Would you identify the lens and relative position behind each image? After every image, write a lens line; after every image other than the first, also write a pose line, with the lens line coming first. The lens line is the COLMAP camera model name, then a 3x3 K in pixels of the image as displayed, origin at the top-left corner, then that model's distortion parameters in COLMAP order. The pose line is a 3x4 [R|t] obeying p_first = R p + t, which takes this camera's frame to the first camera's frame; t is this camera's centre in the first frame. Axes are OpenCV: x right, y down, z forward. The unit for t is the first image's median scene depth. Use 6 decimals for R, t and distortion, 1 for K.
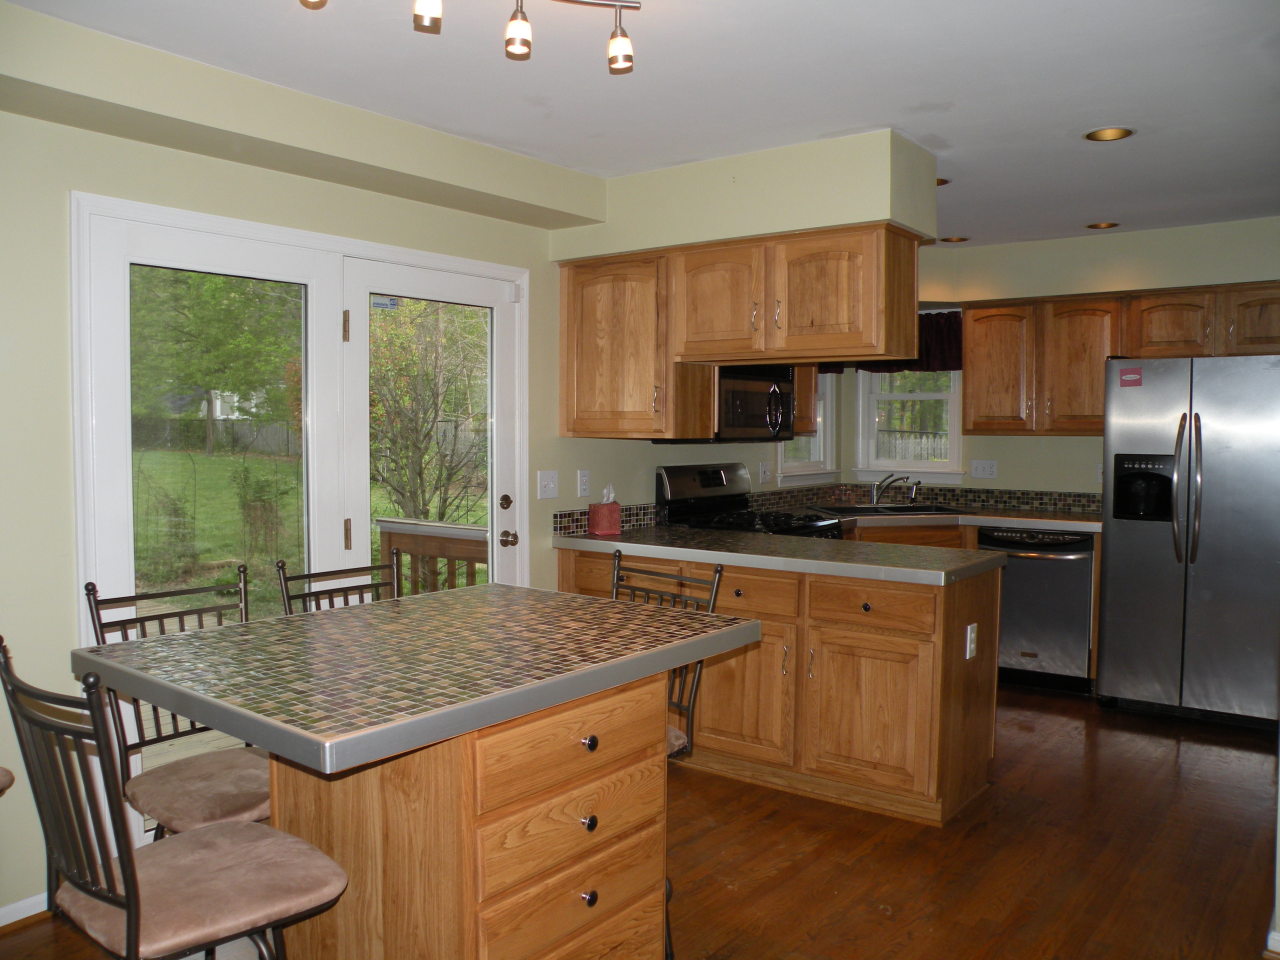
lens RADIAL K [[1048.7, 0, 640.0], [0, 1048.7, 480.0], [0, 0, 1]] dist [-0.132841, 0.163923]
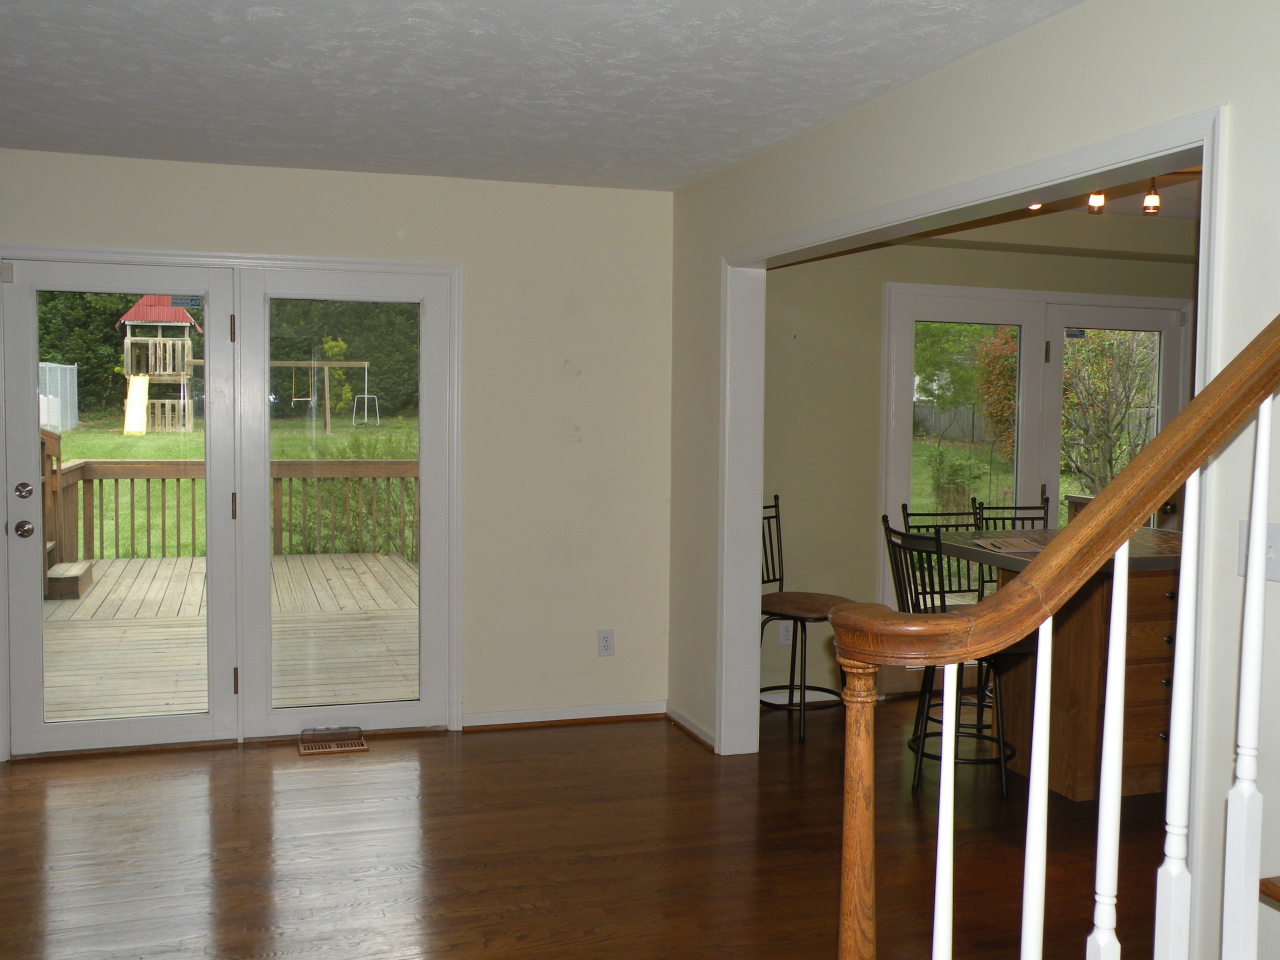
lens RADIAL K [[1195.4, 0, 640.0], [0, 1195.4, 480.0], [0, 0, 1]] dist [-0.056912, -0.003799]
pose [[0.825955, 0.042662, -0.562119, 0.046764], [-0.038460, 0.999073, 0.019313, 0.005125], [0.562422, 0.005667, 0.826831, -0.173333]]
